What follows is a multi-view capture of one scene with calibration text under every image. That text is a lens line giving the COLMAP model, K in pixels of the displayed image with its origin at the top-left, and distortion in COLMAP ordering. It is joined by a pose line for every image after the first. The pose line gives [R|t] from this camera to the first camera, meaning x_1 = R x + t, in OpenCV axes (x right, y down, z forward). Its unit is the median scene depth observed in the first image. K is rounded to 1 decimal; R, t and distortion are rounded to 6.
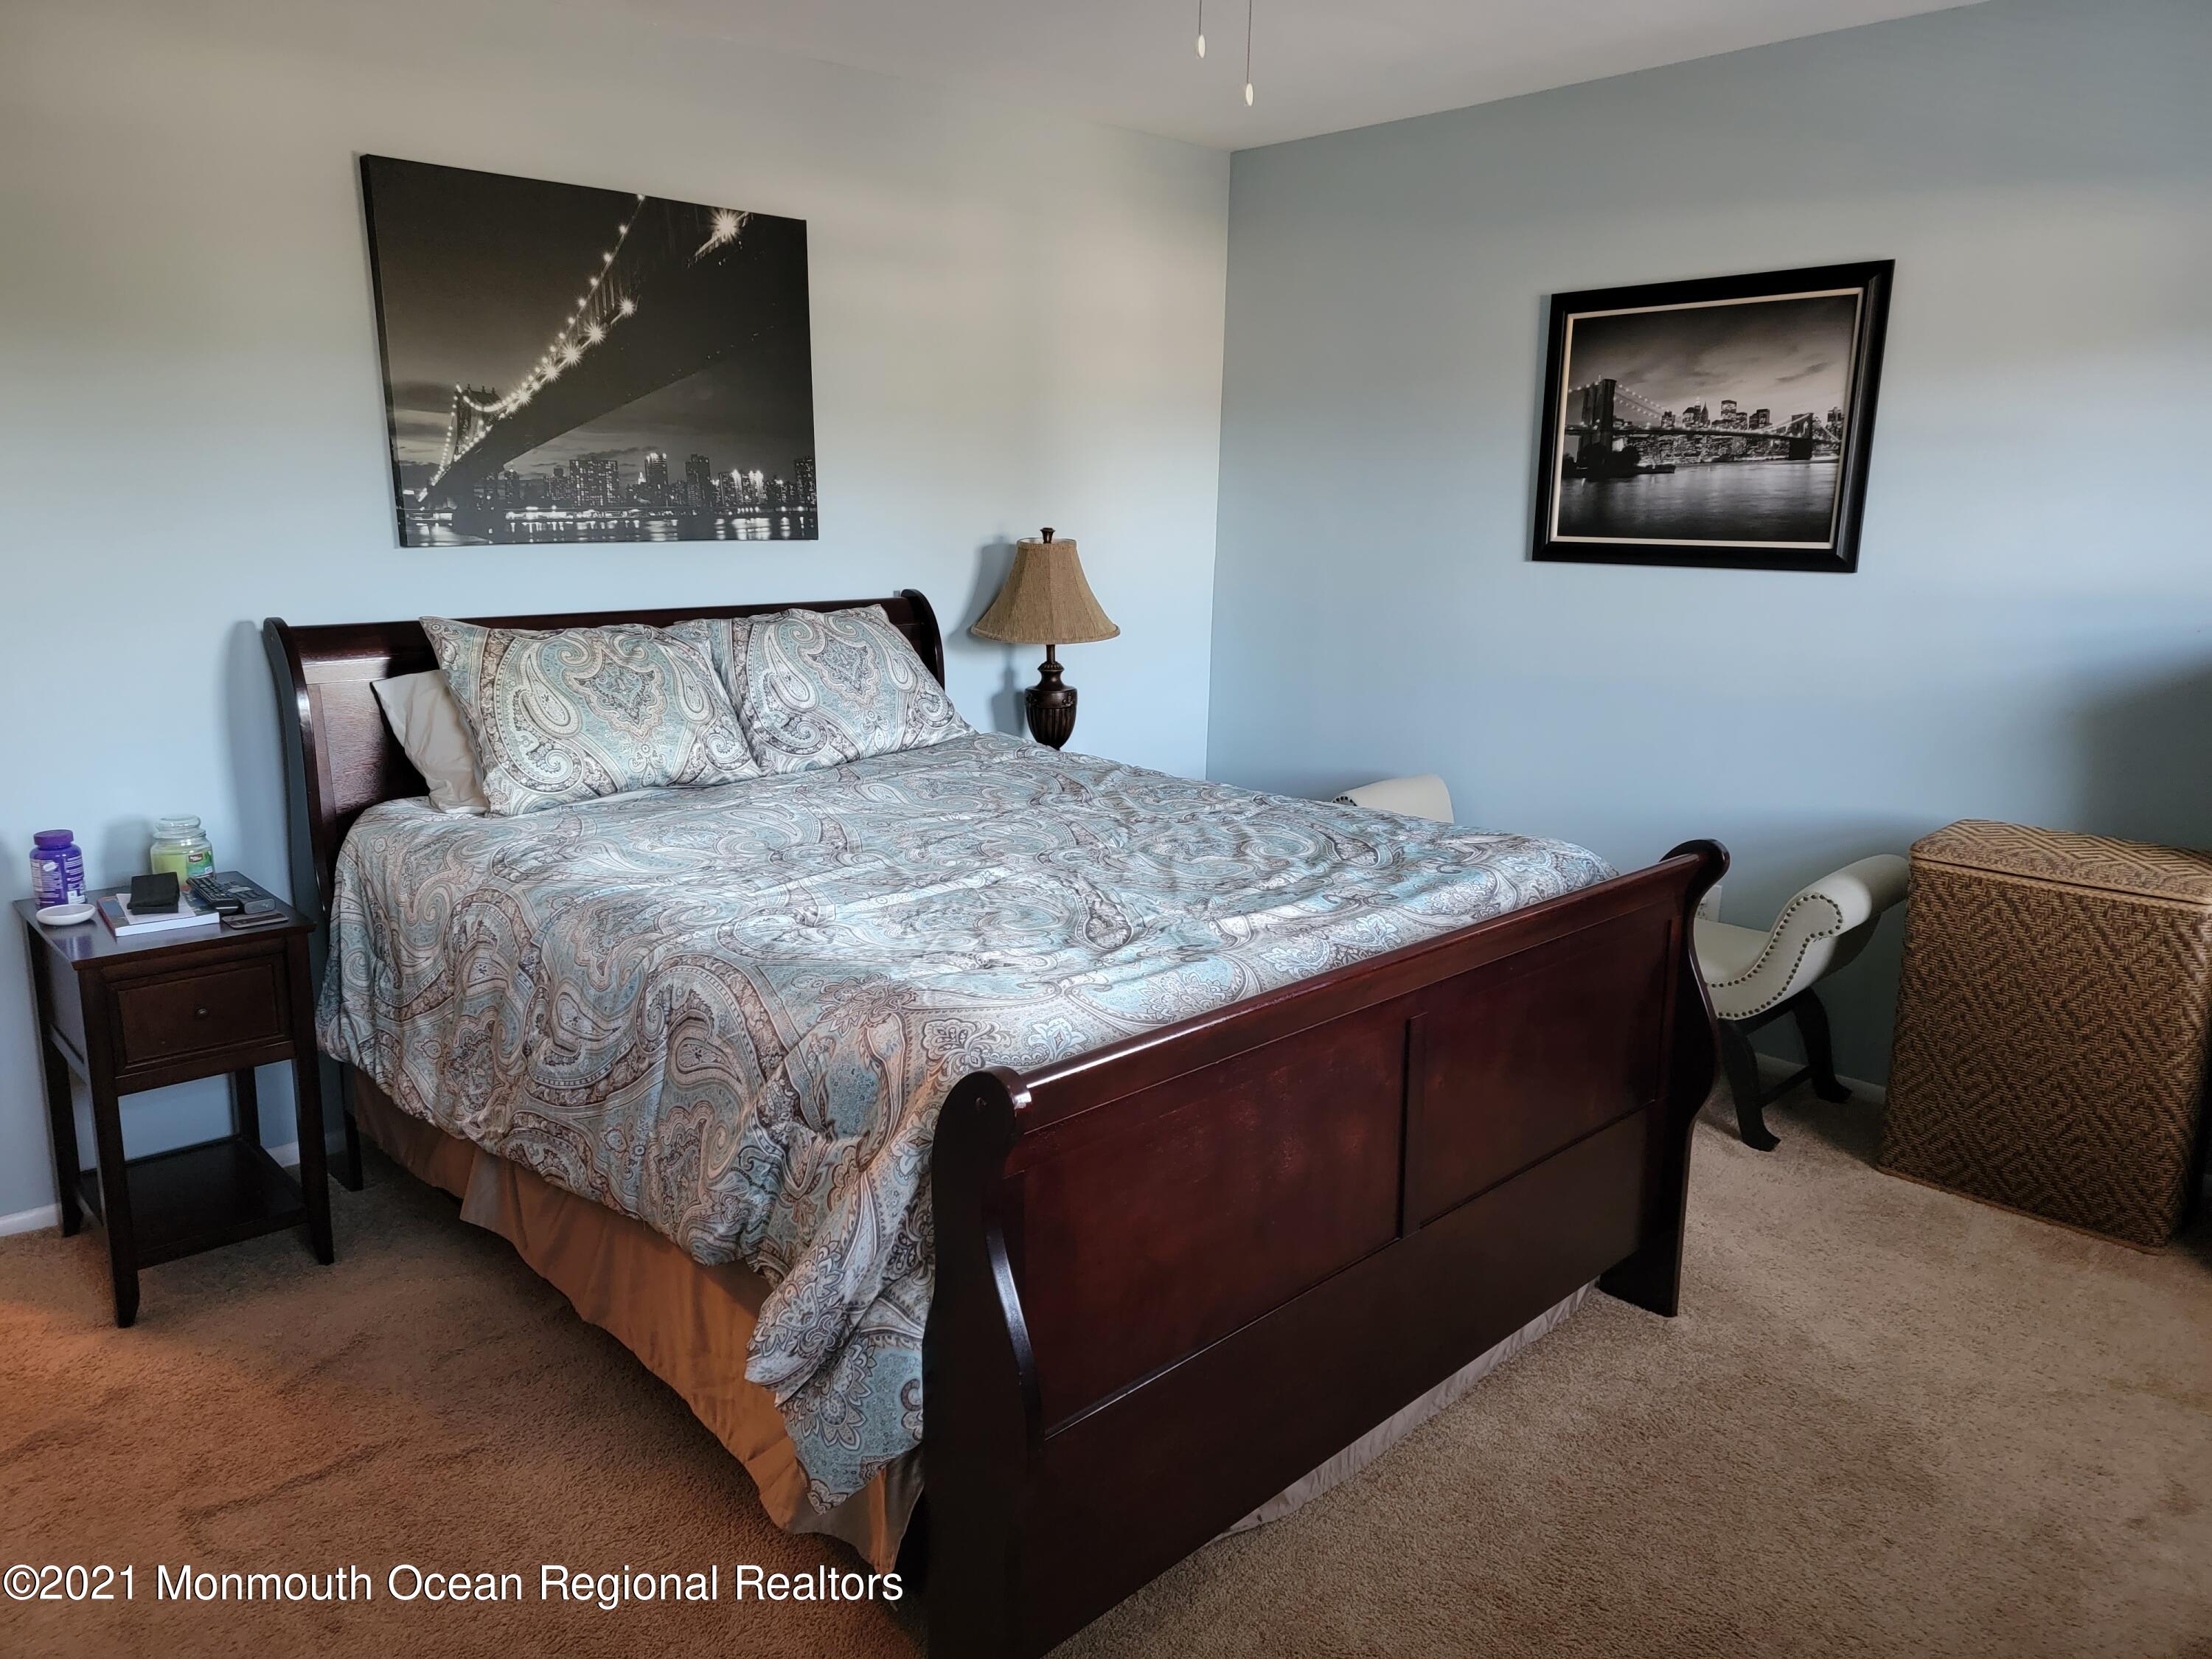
lens RADIAL K [[1542.4, 0, 1095.0], [0, 1542.4, 817.8], [0, 0, 1]] dist [0.092007, -0.075934]
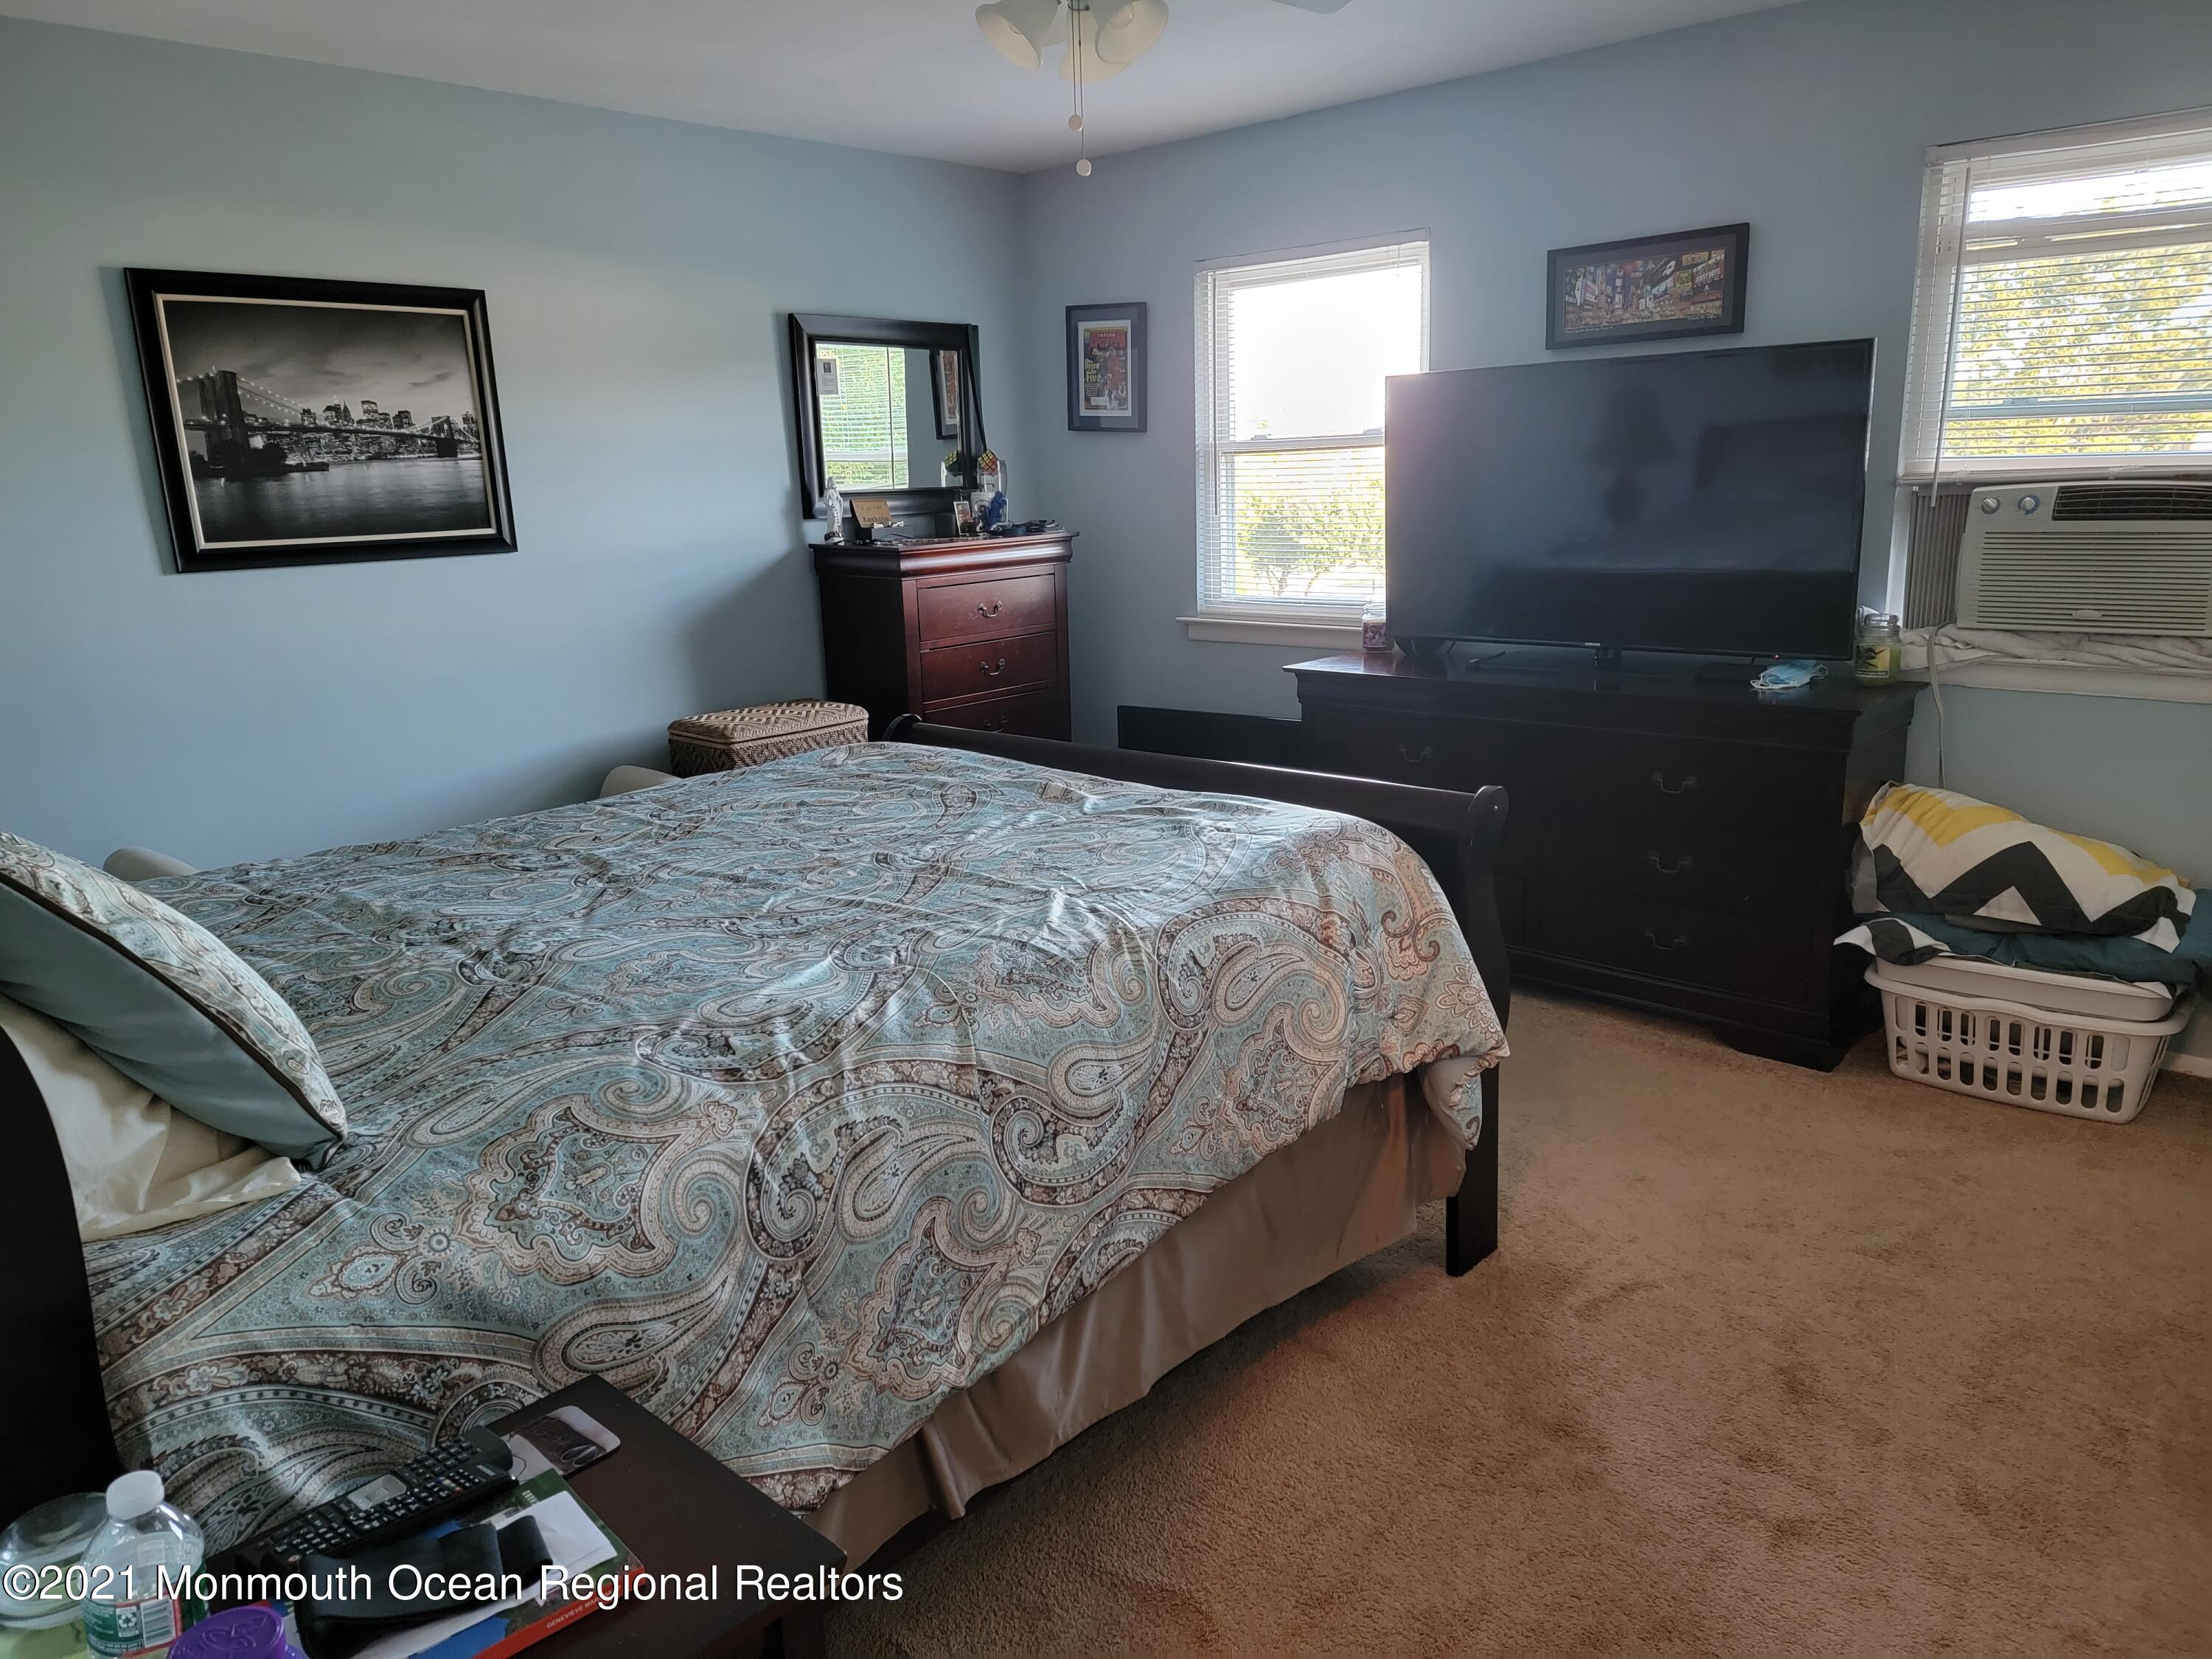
lens RADIAL K [[1542.4, 0, 1096.8], [0, 1542.4, 825.1], [0, 0, 1]] dist [0.092007, -0.075934]
pose [[-0.066725, -0.232541, 0.970295, -1.100930], [0.246382, 0.938508, 0.241866, -0.205987], [-0.966873, 0.255201, -0.005328, 0.932250]]
